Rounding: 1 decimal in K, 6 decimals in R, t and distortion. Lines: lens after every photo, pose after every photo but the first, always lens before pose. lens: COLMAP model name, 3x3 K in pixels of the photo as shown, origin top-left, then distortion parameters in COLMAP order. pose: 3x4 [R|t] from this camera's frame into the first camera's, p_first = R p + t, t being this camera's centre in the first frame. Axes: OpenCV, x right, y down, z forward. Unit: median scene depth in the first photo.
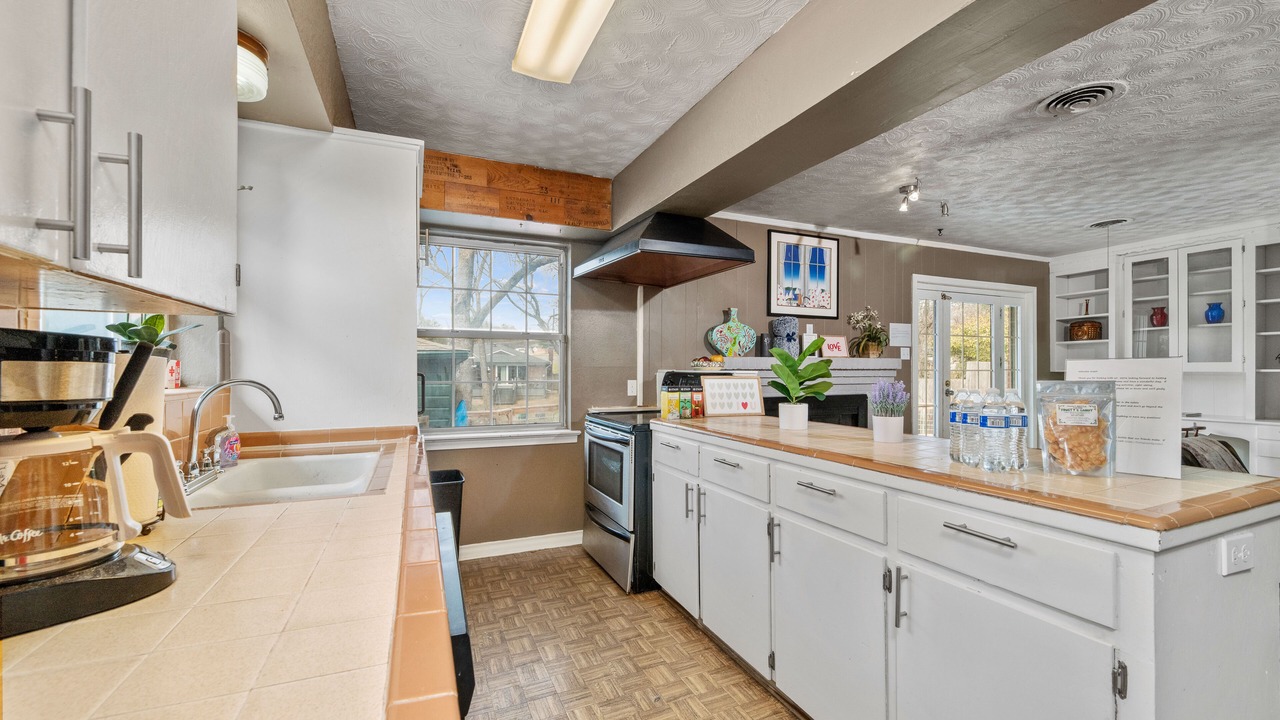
lens RADIAL K [[511.1, 0, 638.9], [0, 511.1, 365.8], [0, 0, 1]] dist [-0.004453, 0.001352]
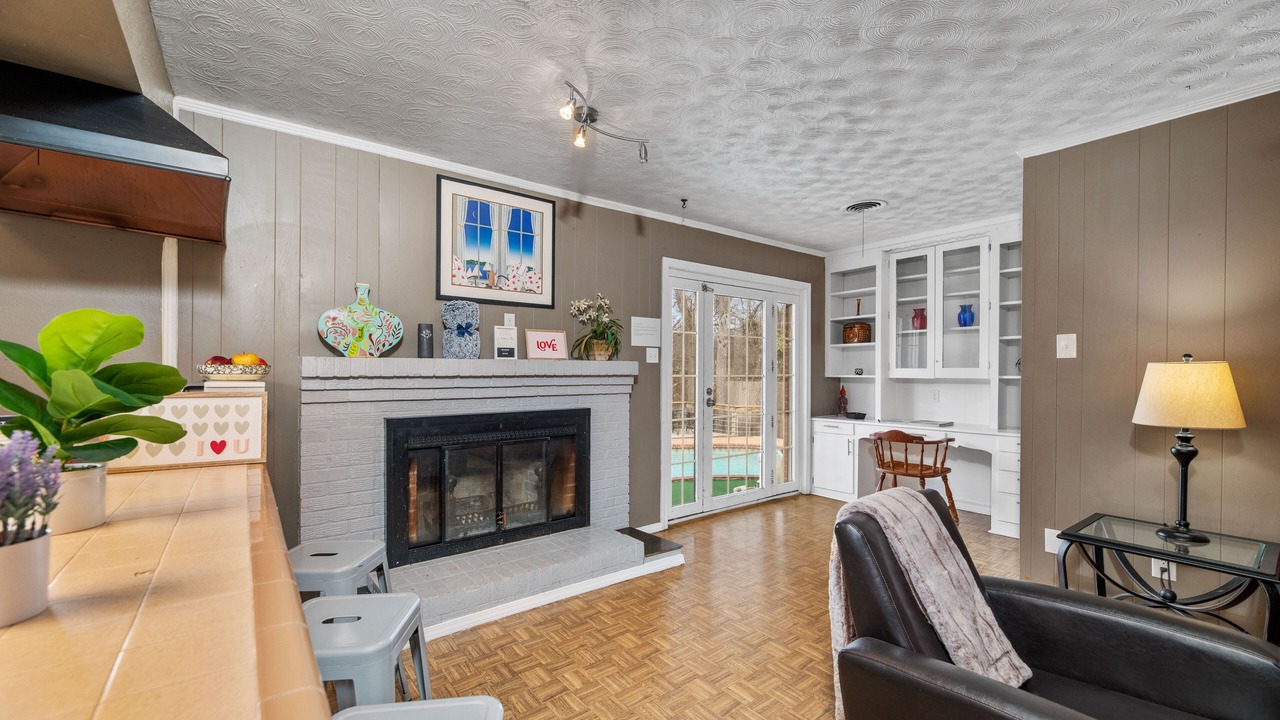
lens RADIAL K [[511.1, 0, 634.5], [0, 511.1, 370.8], [0, 0, 1]] dist [-0.004453, 0.001352]
pose [[0.971127, 0.003177, 0.238541, 0.330126], [-0.005092, 0.999960, 0.007413, -0.005977], [-0.238508, -0.008414, 0.971104, 0.244000]]
